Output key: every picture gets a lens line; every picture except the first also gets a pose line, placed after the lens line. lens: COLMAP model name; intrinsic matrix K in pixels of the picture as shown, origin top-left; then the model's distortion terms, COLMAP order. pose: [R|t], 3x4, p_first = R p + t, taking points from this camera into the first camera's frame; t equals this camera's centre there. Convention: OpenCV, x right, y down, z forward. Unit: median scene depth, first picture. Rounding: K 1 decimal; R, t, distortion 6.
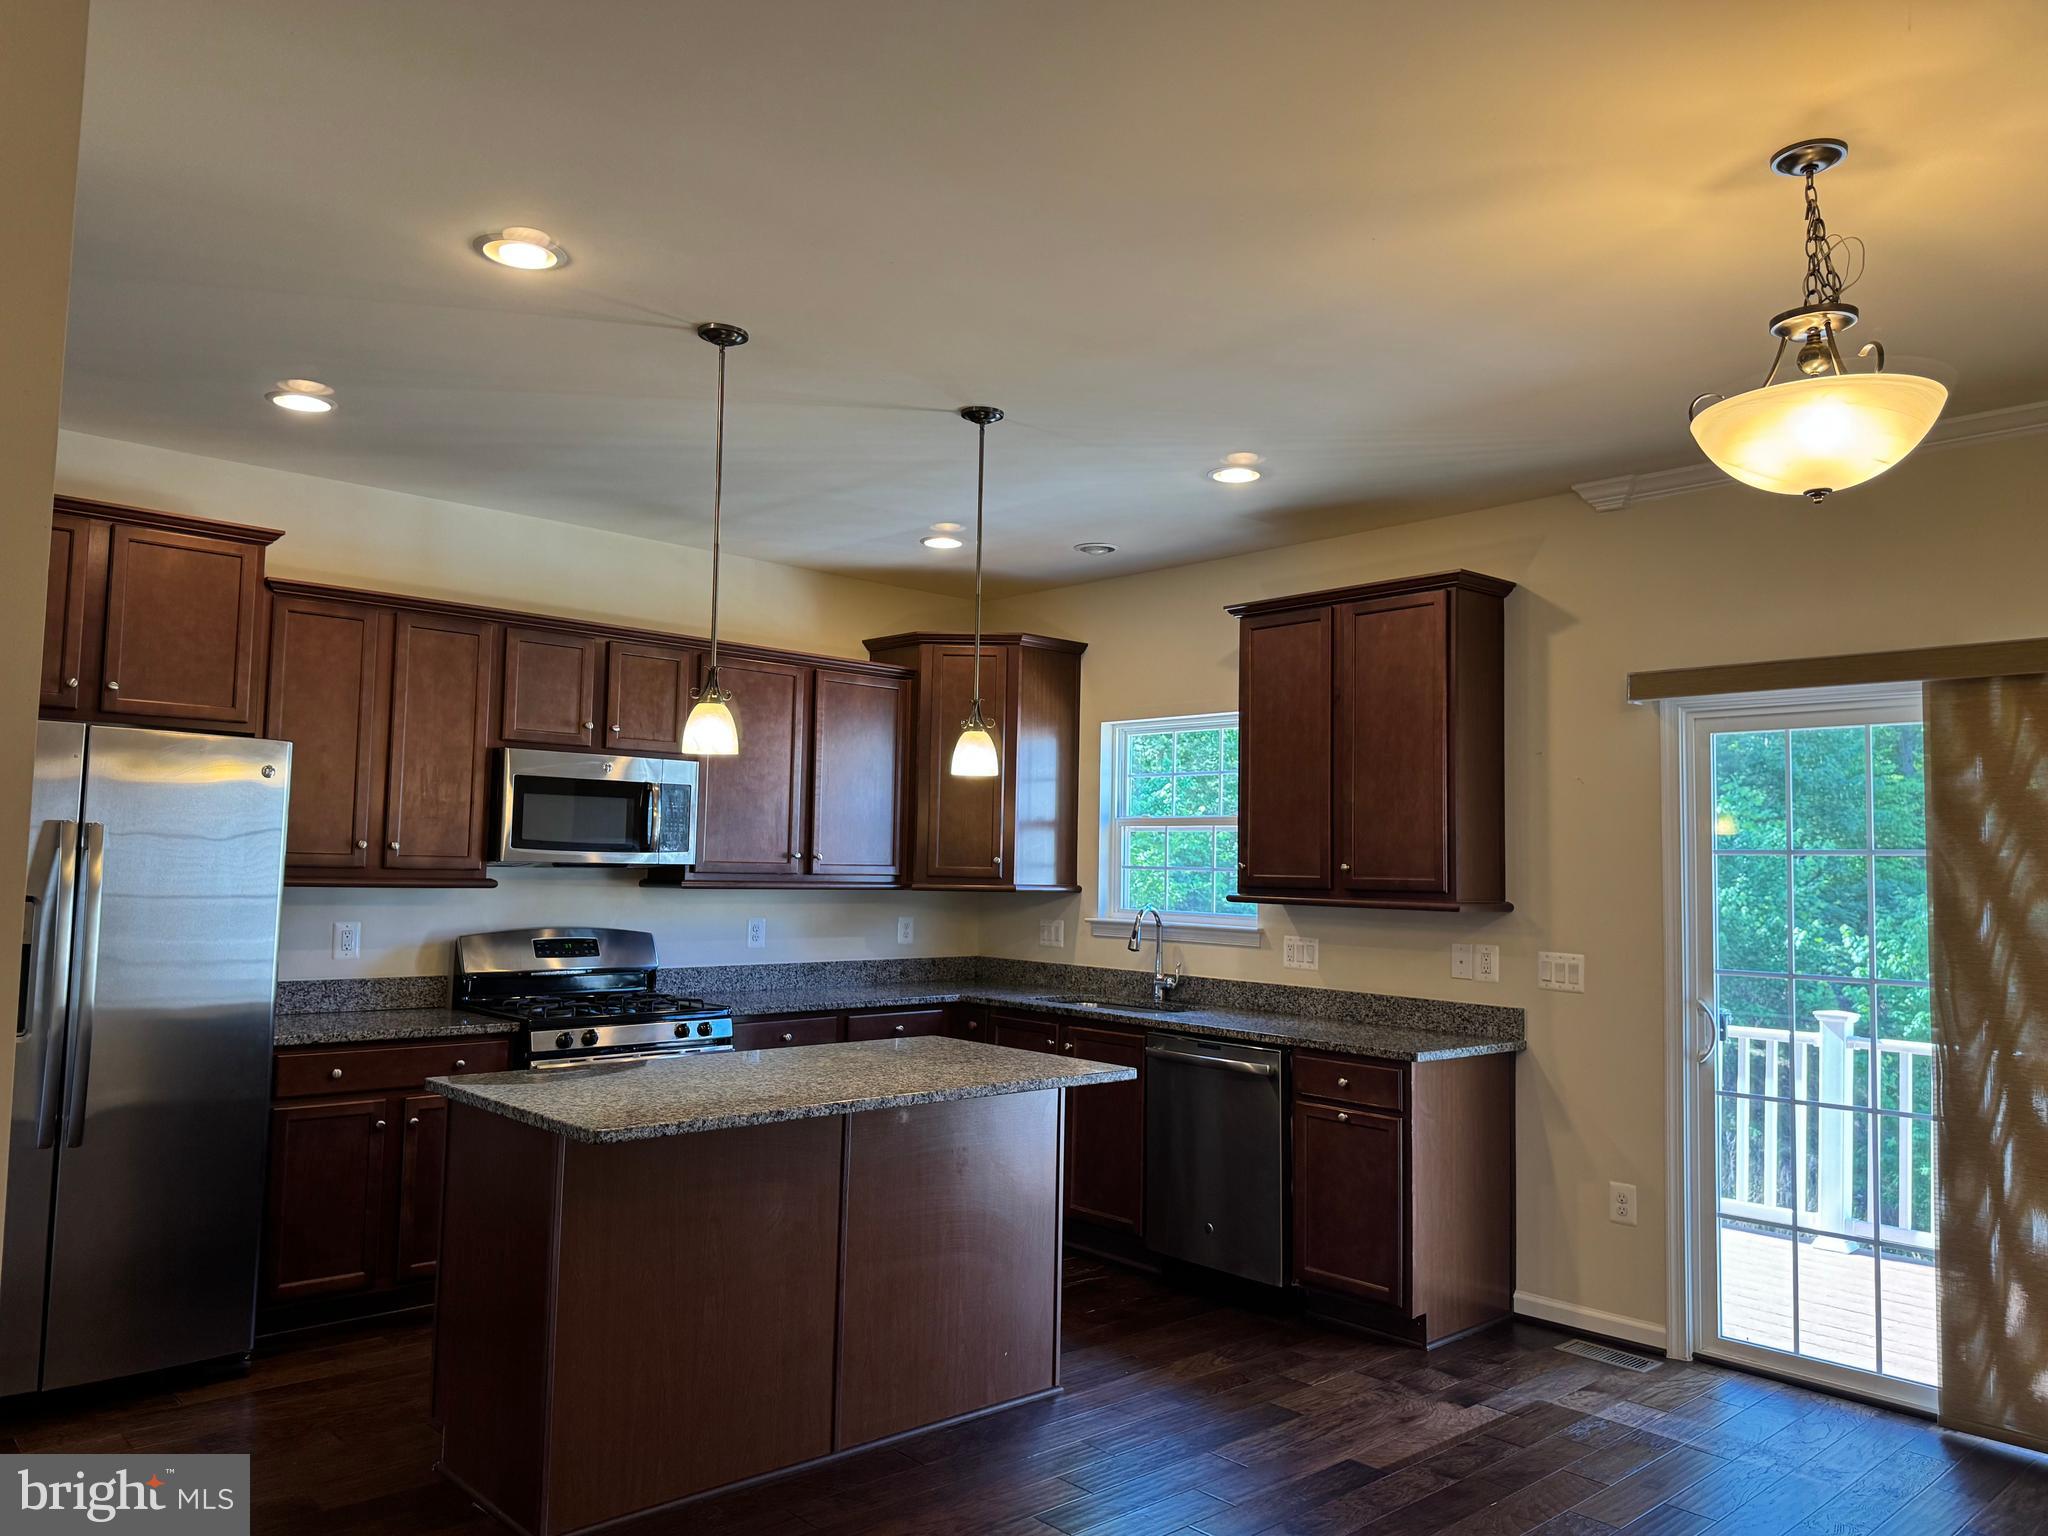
lens RADIAL K [[1458.3, 0, 1026.3], [0, 1458.3, 760.9], [0, 0, 1]] dist [0.116747, -0.171401]
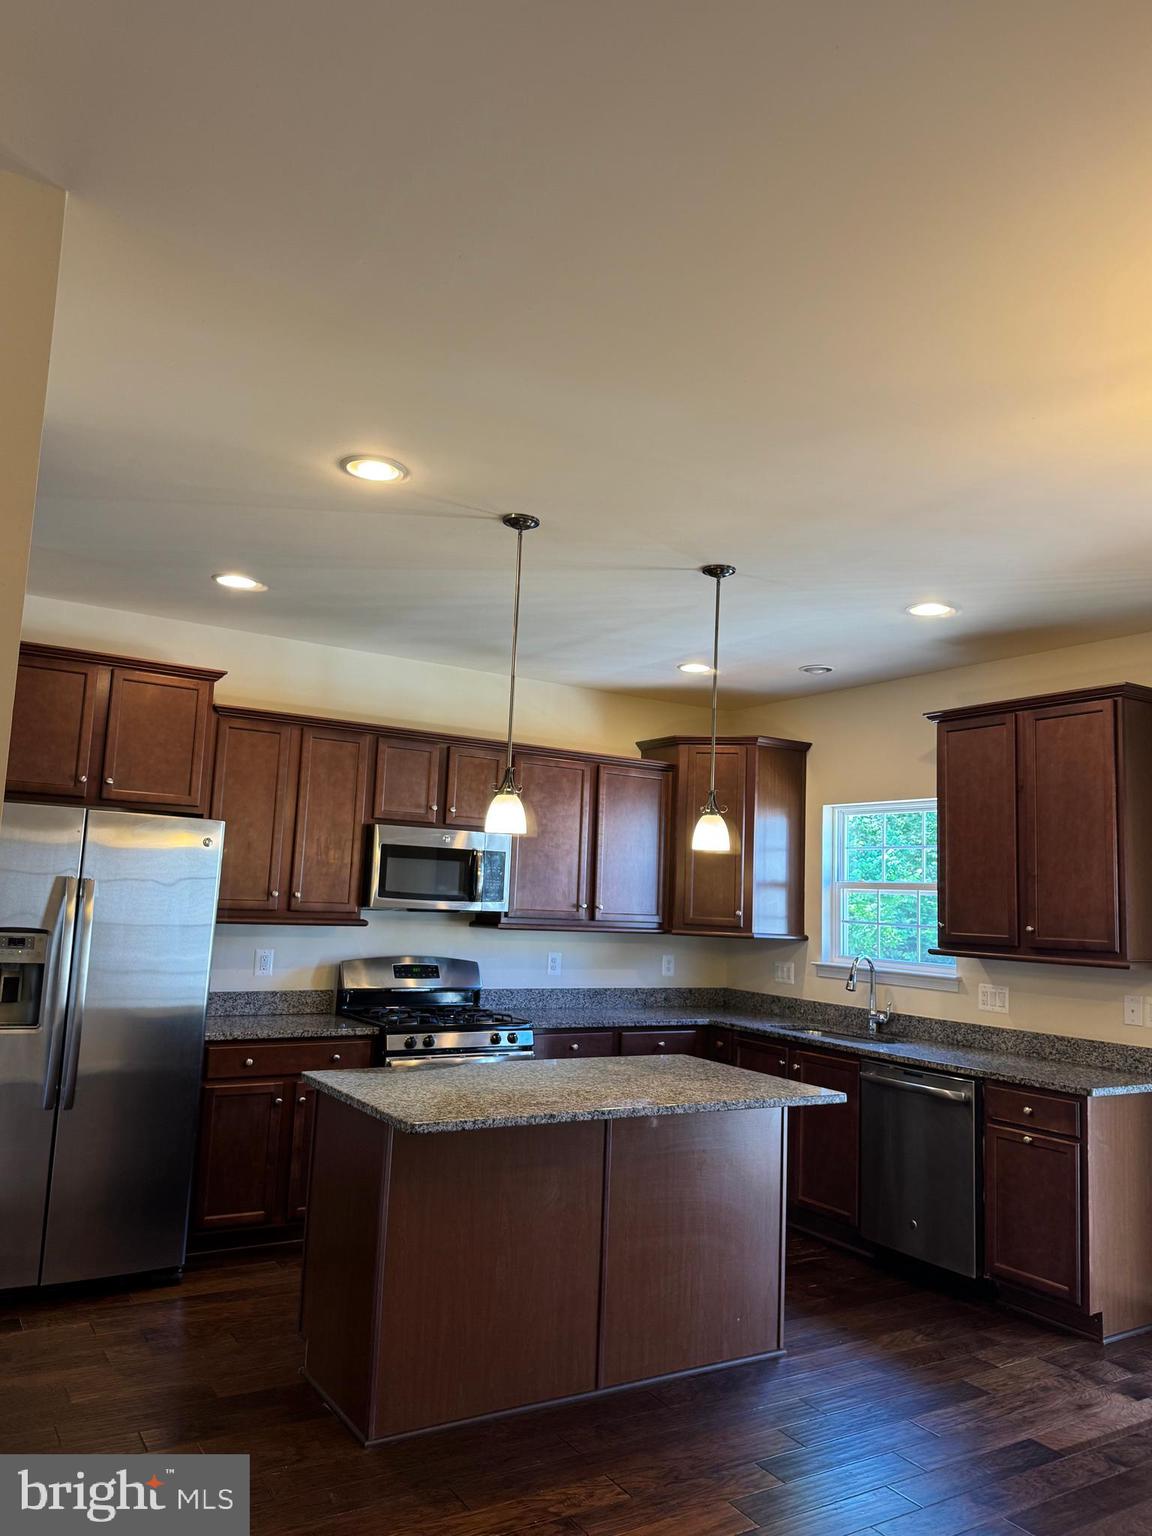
lens RADIAL K [[1093.7, 0, 571.5], [0, 1093.7, 775.0], [0, 0, 1]] dist [0.116747, -0.171401]
pose [[0.982827, -0.001557, -0.184524, 0.017018], [-0.007359, 0.998838, -0.047627, -0.007402], [0.184384, 0.048167, 0.981673, 0.028120]]
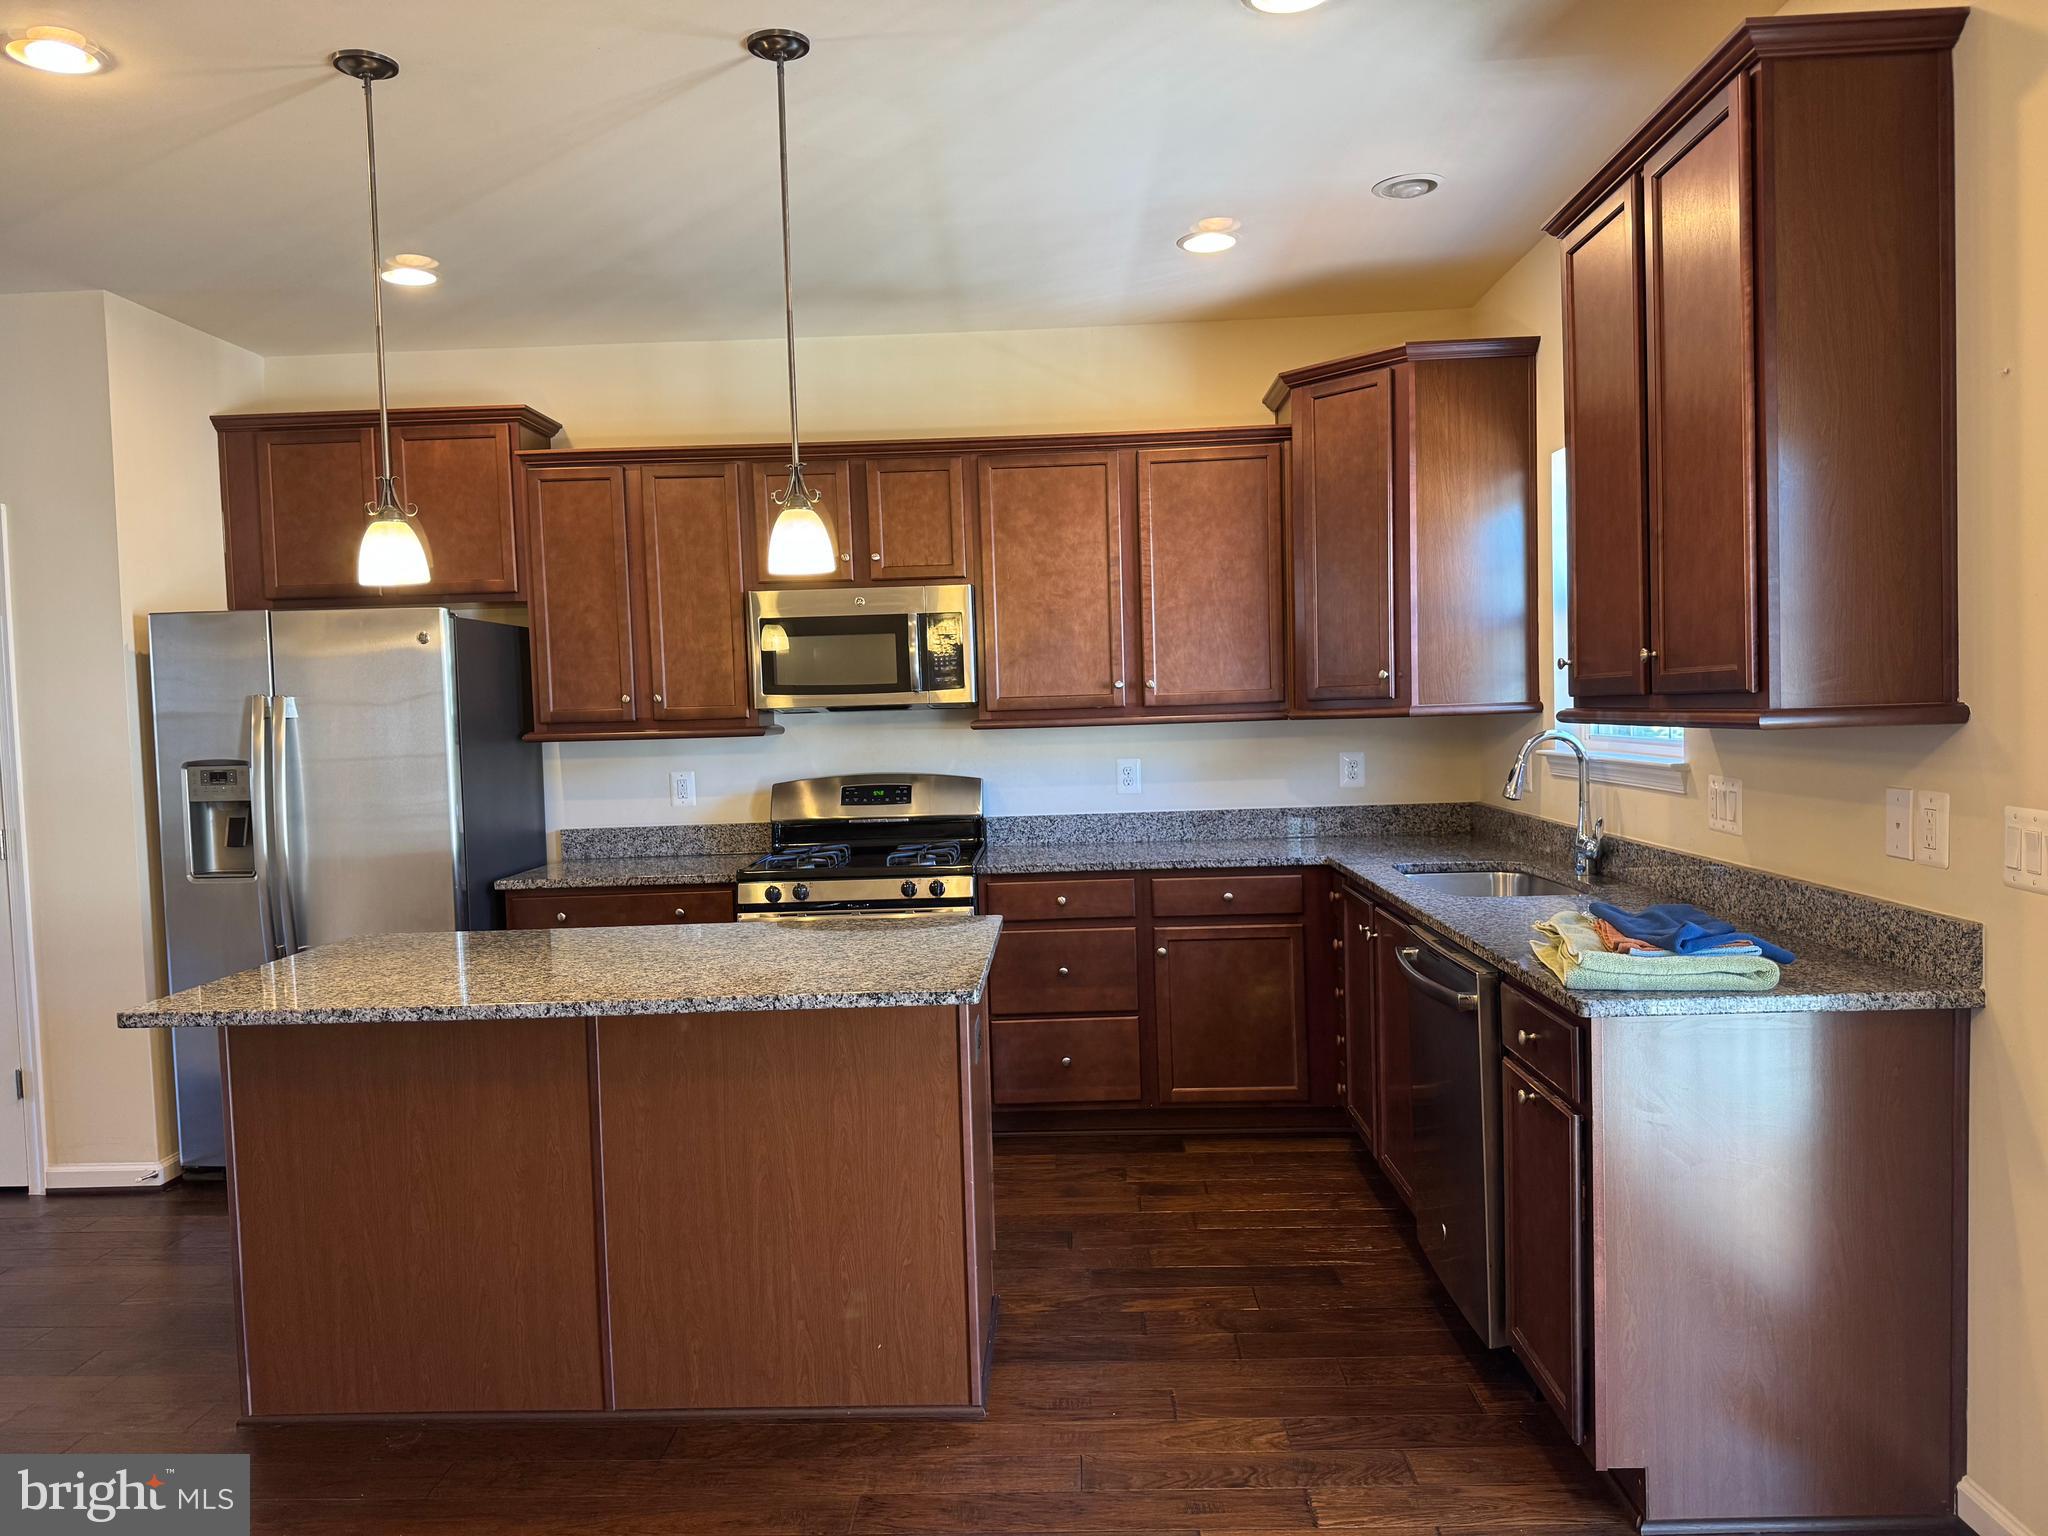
lens RADIAL K [[1413.5, 0, 1027.2], [0, 1413.5, 778.7], [0, 0, 1]] dist [0.098584, -0.139486]
pose [[0.722579, -0.008929, -0.691231, 0.420152], [0.097236, 0.991288, 0.088840, 0.047926], [0.684416, -0.131406, 0.717152, 0.445231]]
